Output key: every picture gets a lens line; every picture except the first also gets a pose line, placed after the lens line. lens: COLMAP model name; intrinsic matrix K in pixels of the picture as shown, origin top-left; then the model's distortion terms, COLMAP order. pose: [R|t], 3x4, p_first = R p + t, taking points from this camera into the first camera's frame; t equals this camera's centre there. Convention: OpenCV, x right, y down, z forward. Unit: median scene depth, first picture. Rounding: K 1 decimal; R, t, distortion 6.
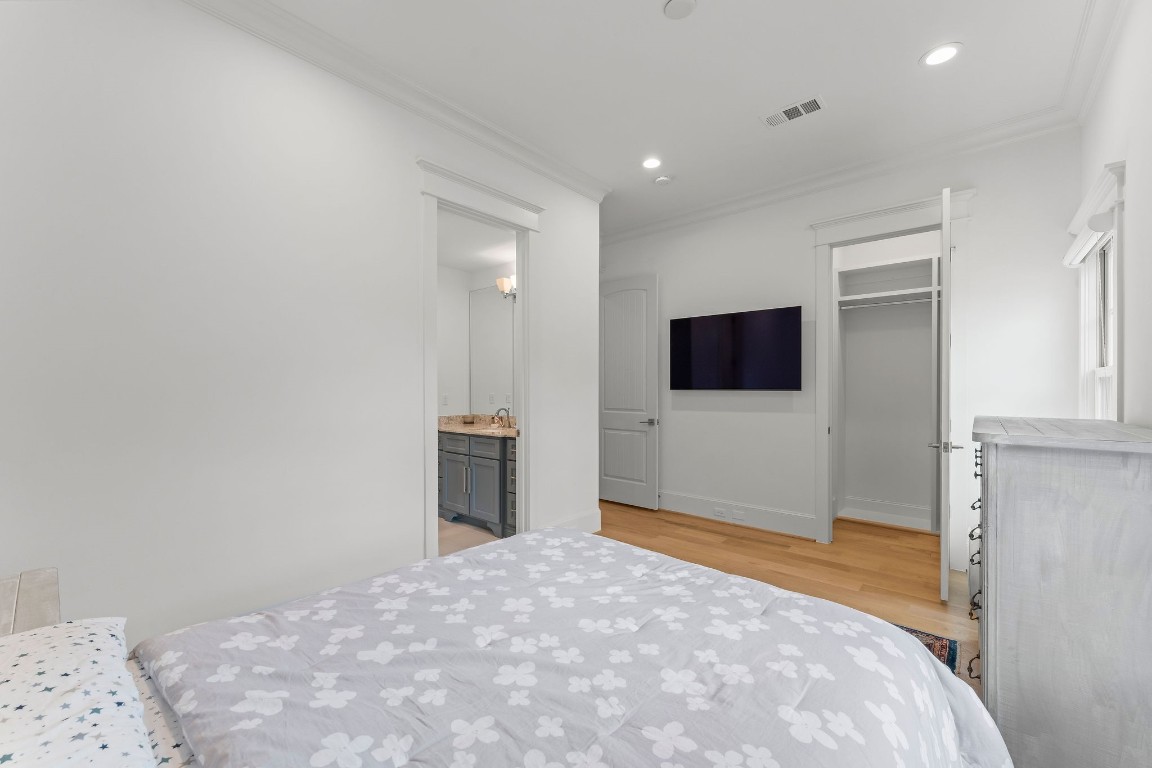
lens RADIAL K [[462.5, 0, 572.1], [0, 462.5, 386.3], [0, 0, 1]] dist [0.016387, 0.000108]
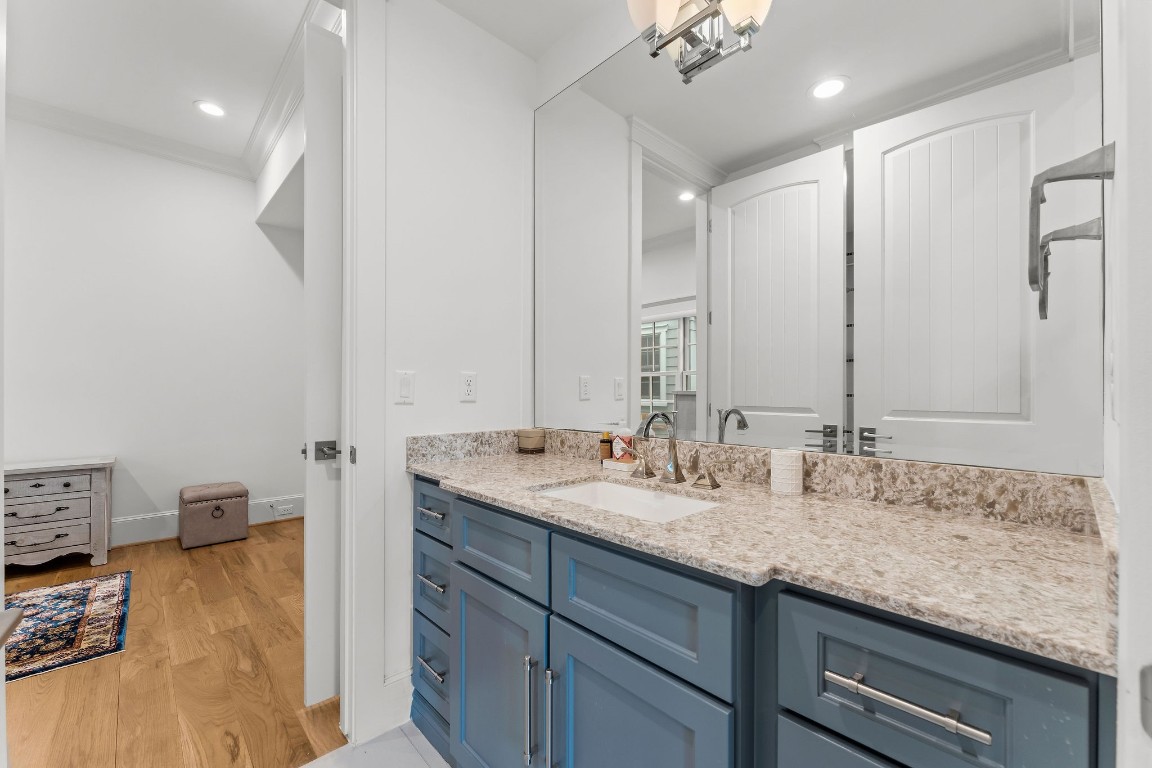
lens RADIAL K [[462.5, 0, 576.6], [0, 462.5, 390.0], [0, 0, 1]] dist [0.016387, 0.000108]
pose [[0.996696, 0.008279, -0.080801, -0.160913], [-0.008521, 0.999960, -0.002661, 0.031427], [0.080776, 0.003340, 0.996727, 0.648324]]
